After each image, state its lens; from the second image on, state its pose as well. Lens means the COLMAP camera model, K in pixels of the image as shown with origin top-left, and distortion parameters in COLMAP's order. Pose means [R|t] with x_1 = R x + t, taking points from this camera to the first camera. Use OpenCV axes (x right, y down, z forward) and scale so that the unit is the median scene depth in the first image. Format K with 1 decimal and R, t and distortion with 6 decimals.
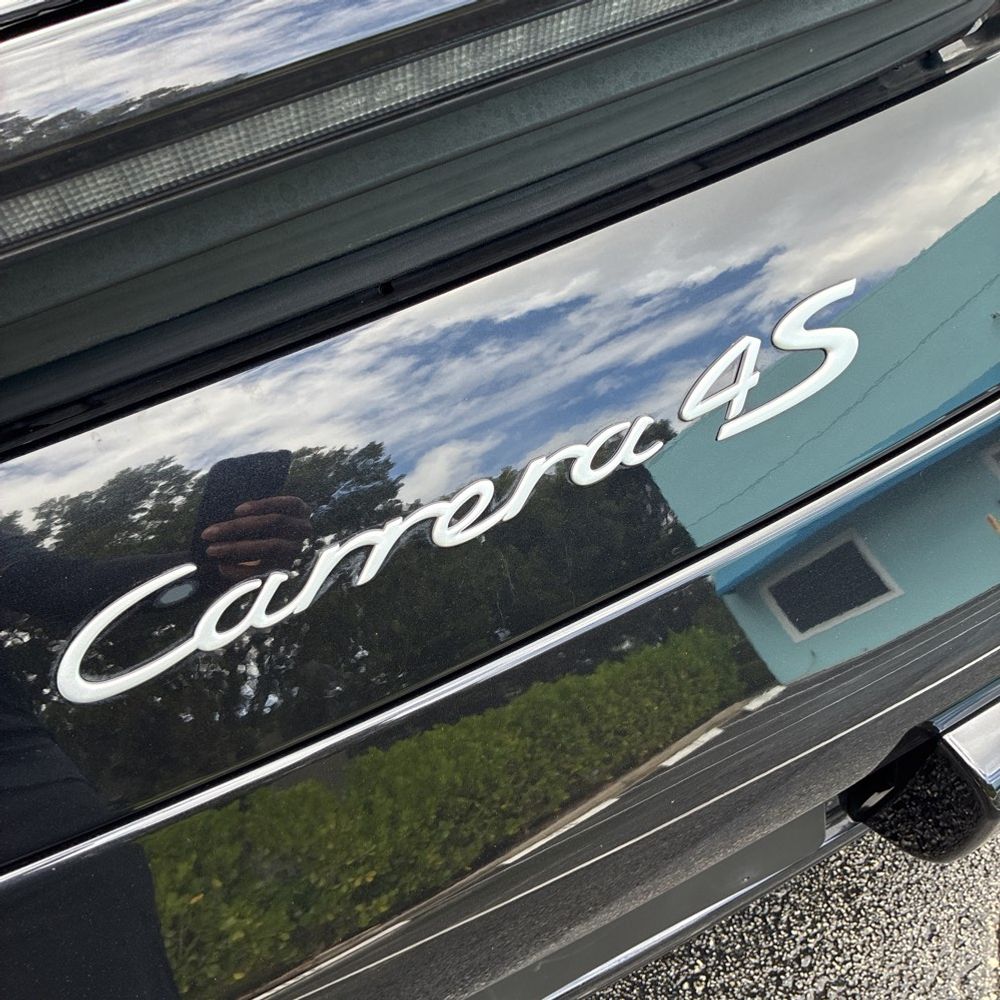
lens RADIAL K [[1012.0, 0, 489.2], [0, 1012.0, 497.5], [0, 0, 1]] dist [0.005494, 0.008603]
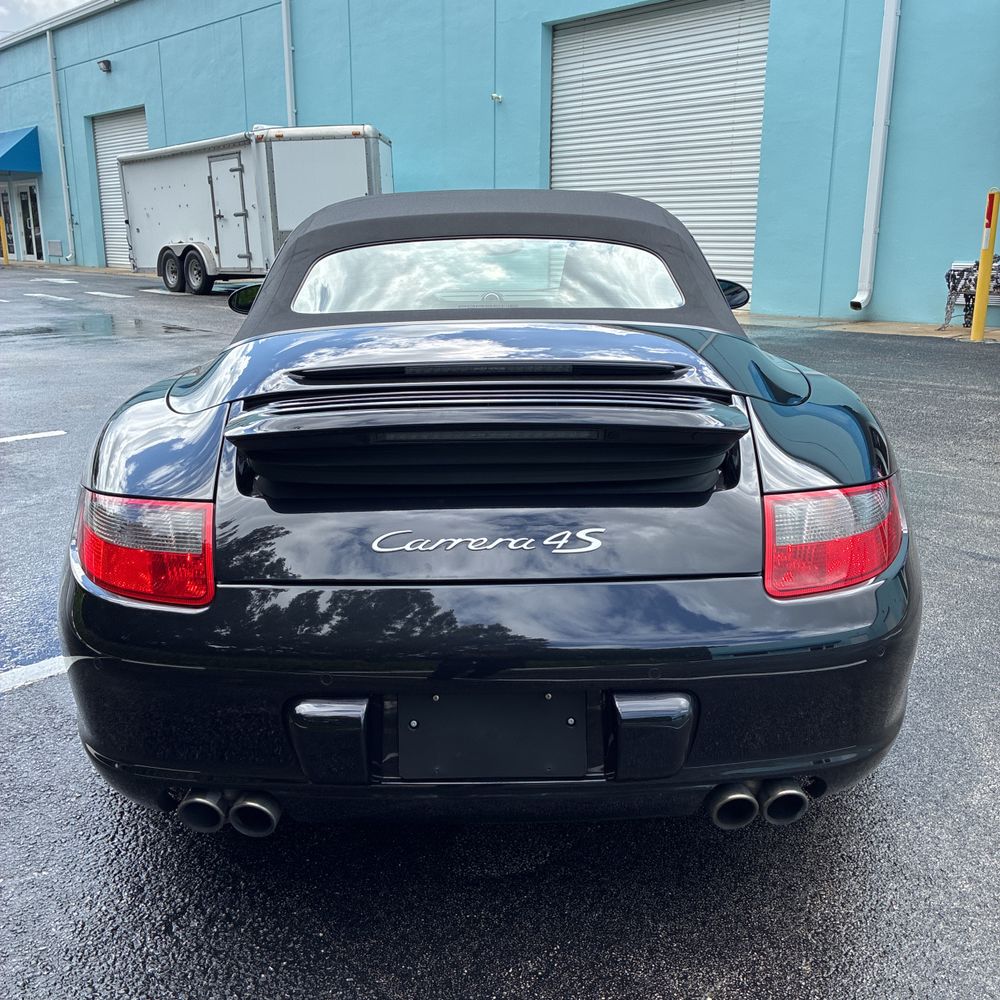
lens RADIAL K [[1040.5, 0, 500.0], [0, 1040.5, 500.0], [0, 0, 1]] dist [-0.007570, 0.048157]
pose [[0.896369, 0.329806, -0.296227, 1.113608], [-0.397463, 0.893840, -0.207541, 0.625362], [0.196331, 0.303773, 0.932296, -2.601693]]
